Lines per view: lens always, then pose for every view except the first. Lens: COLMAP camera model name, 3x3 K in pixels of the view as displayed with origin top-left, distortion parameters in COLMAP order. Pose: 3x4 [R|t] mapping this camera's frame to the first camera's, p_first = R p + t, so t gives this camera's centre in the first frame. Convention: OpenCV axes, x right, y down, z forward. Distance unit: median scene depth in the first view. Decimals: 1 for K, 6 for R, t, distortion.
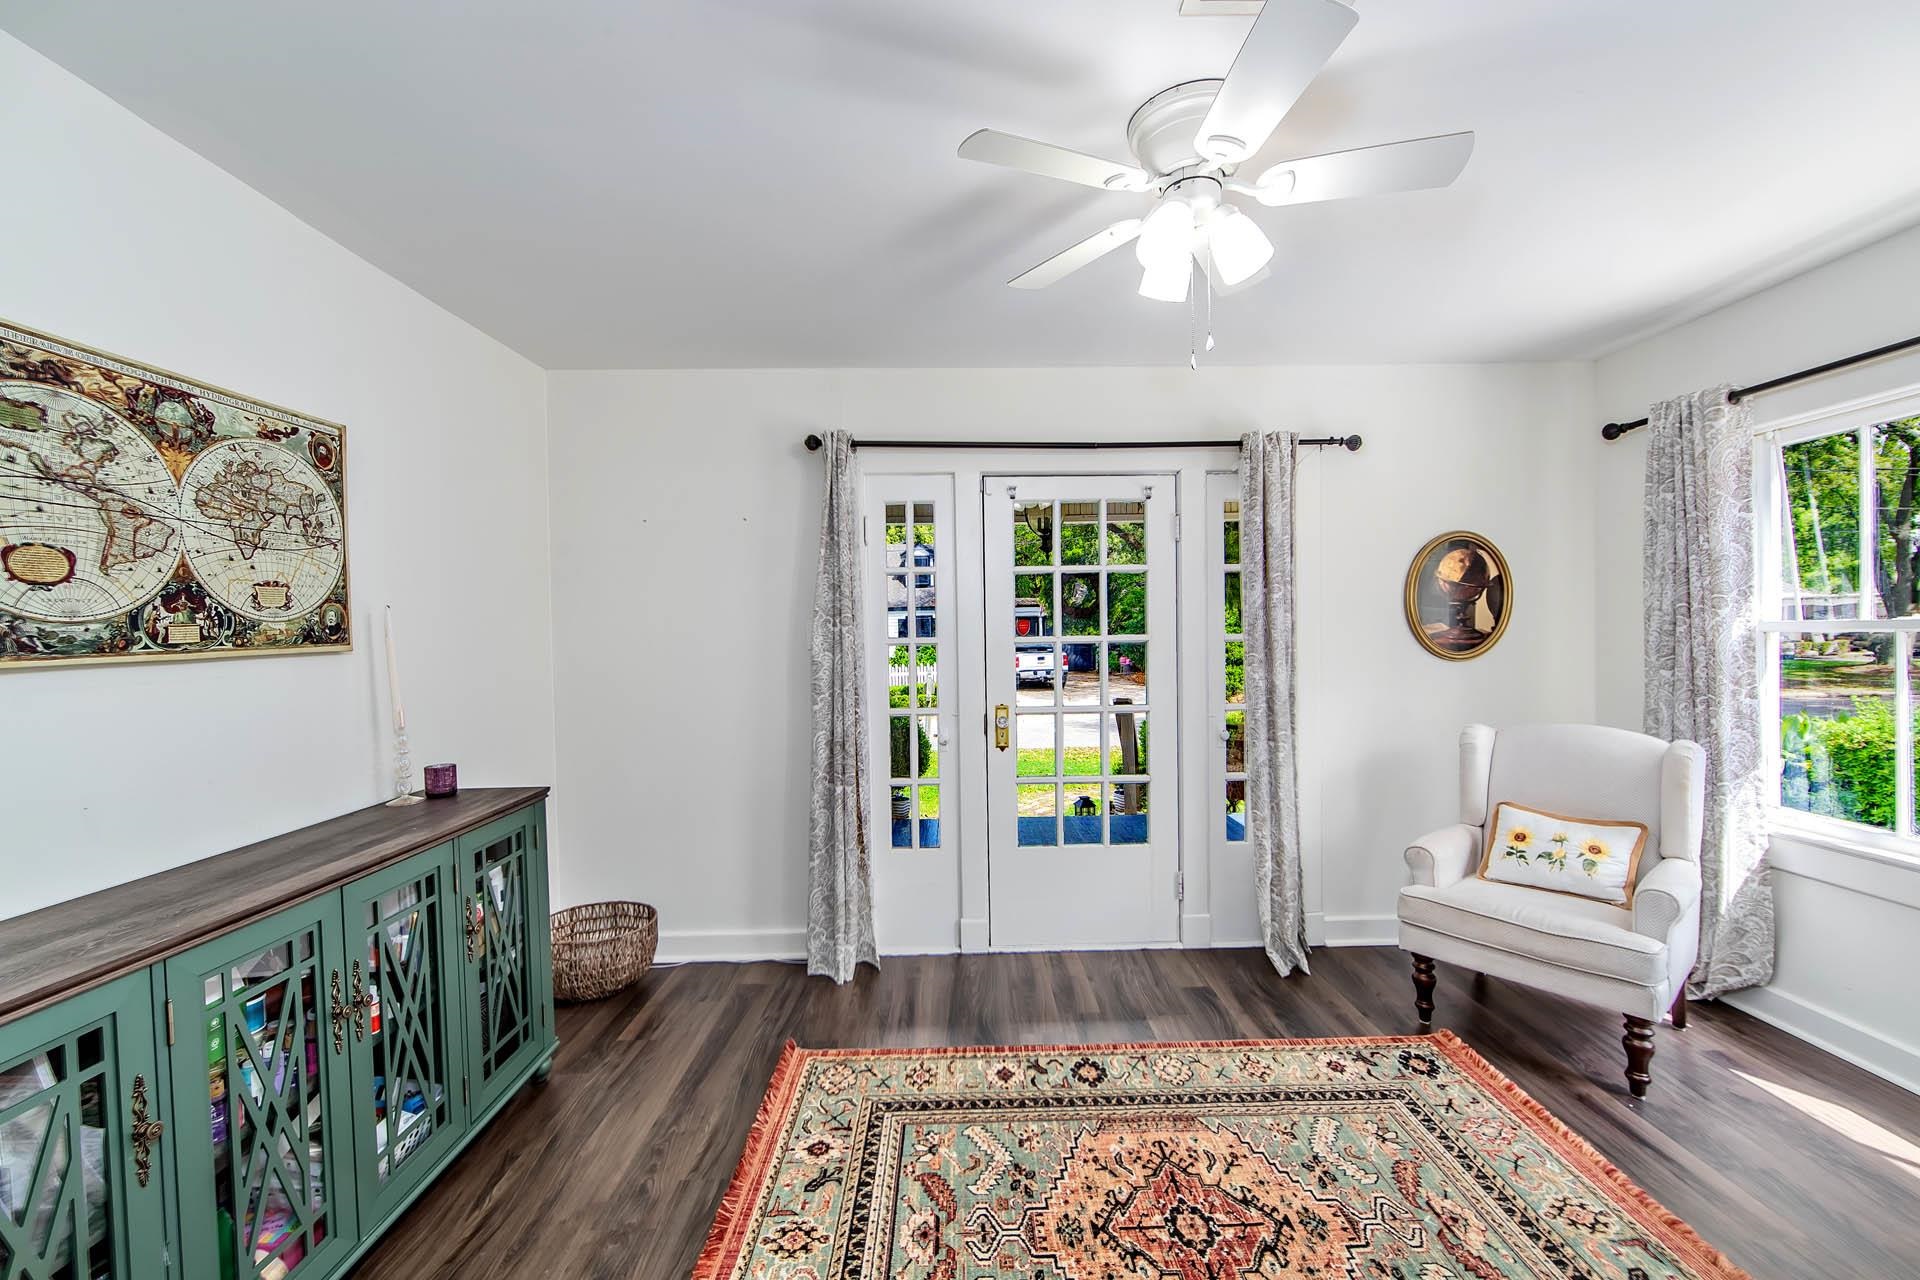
lens RADIAL K [[762.4, 0, 967.5], [0, 762.4, 617.4], [0, 0, 1]] dist [-0.002832, 0.000497]
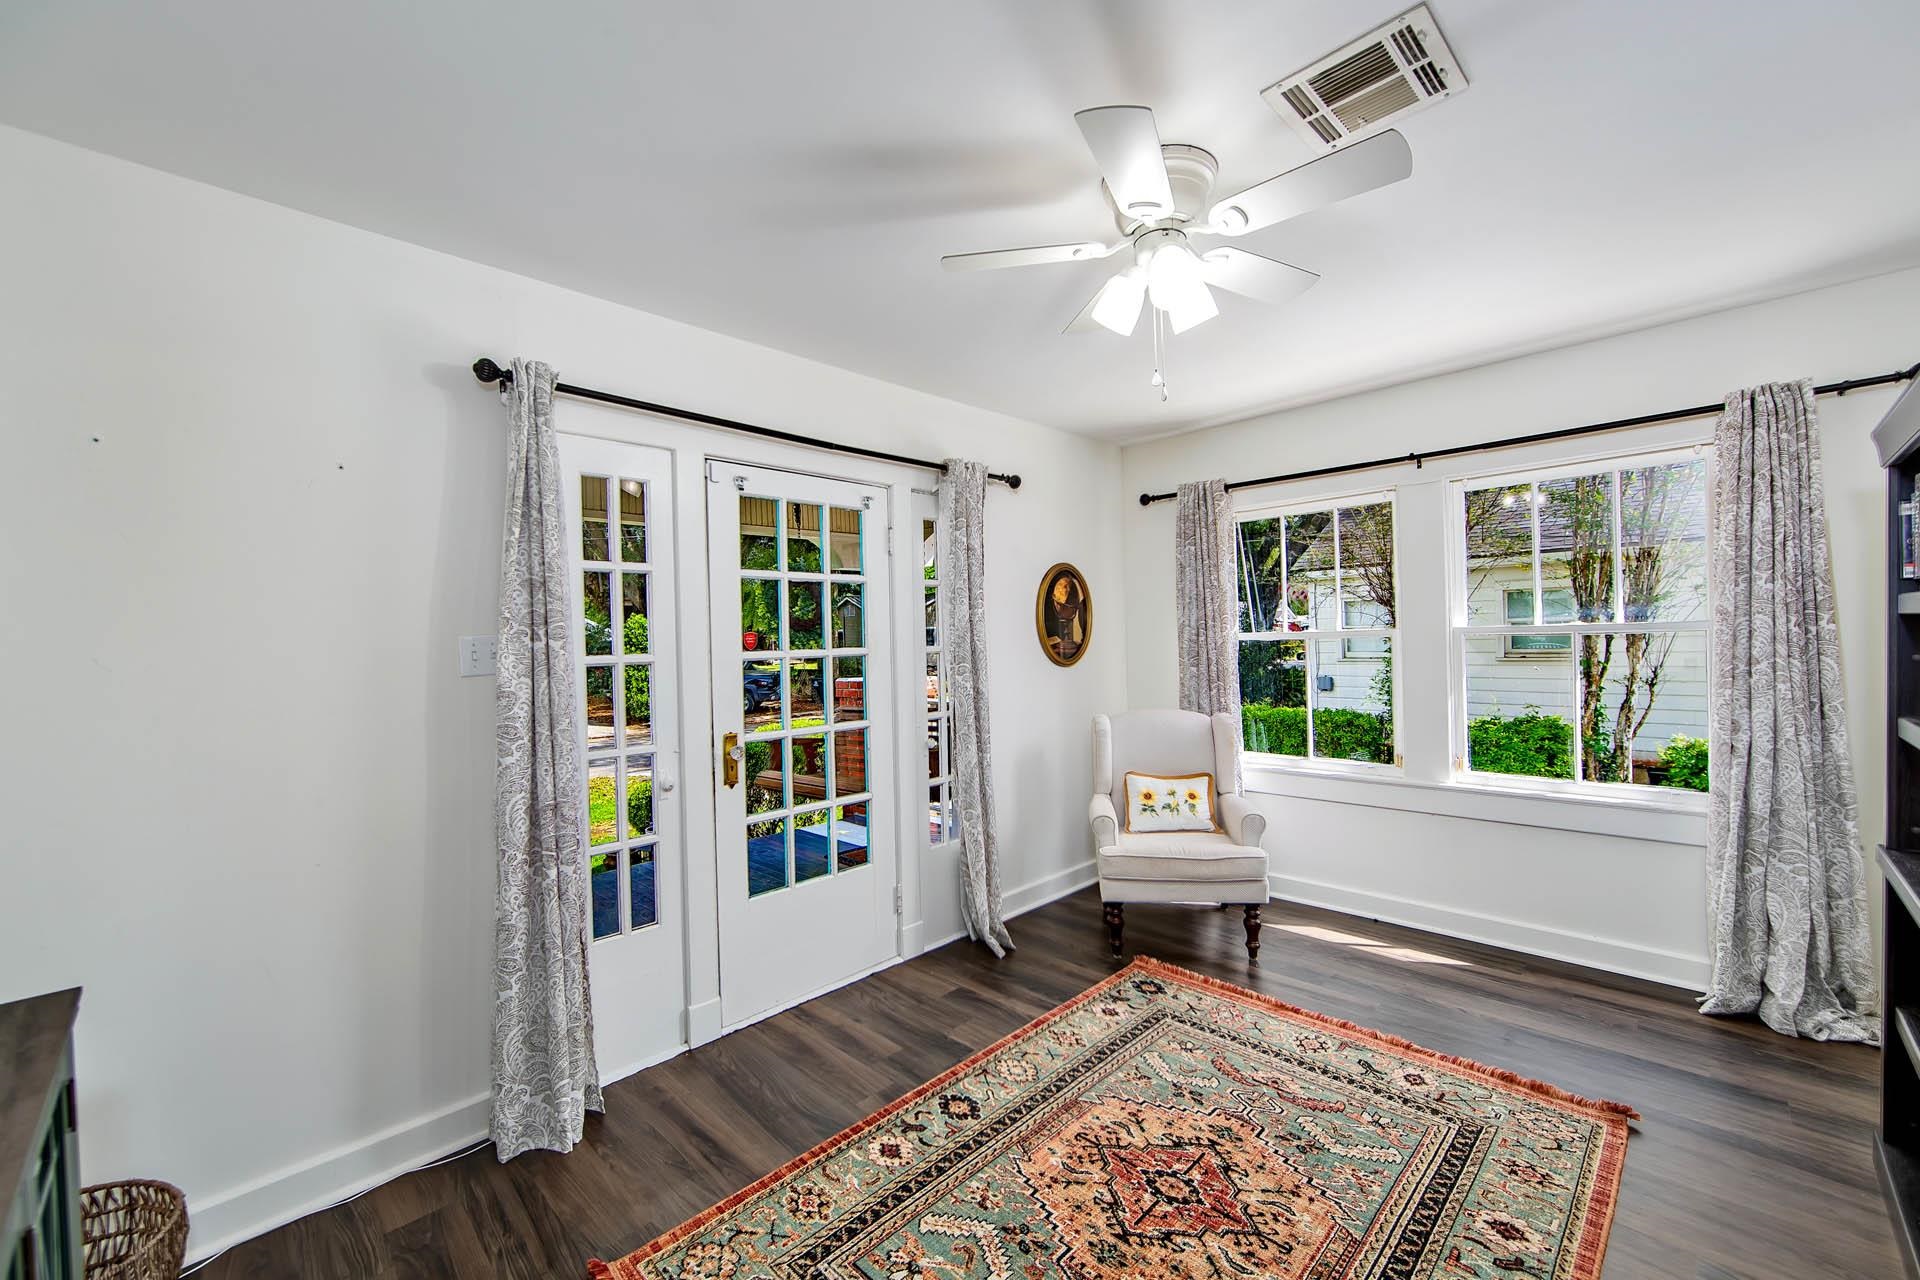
lens RADIAL K [[762.4, 0, 967.5], [0, 762.4, 617.4], [0, 0, 1]] dist [-0.002832, 0.000497]
pose [[0.717042, 0.016887, 0.696826, -0.433998], [0.000095, 0.999704, -0.024325, 0.009383], [-0.697030, 0.017508, 0.716828, 0.260641]]
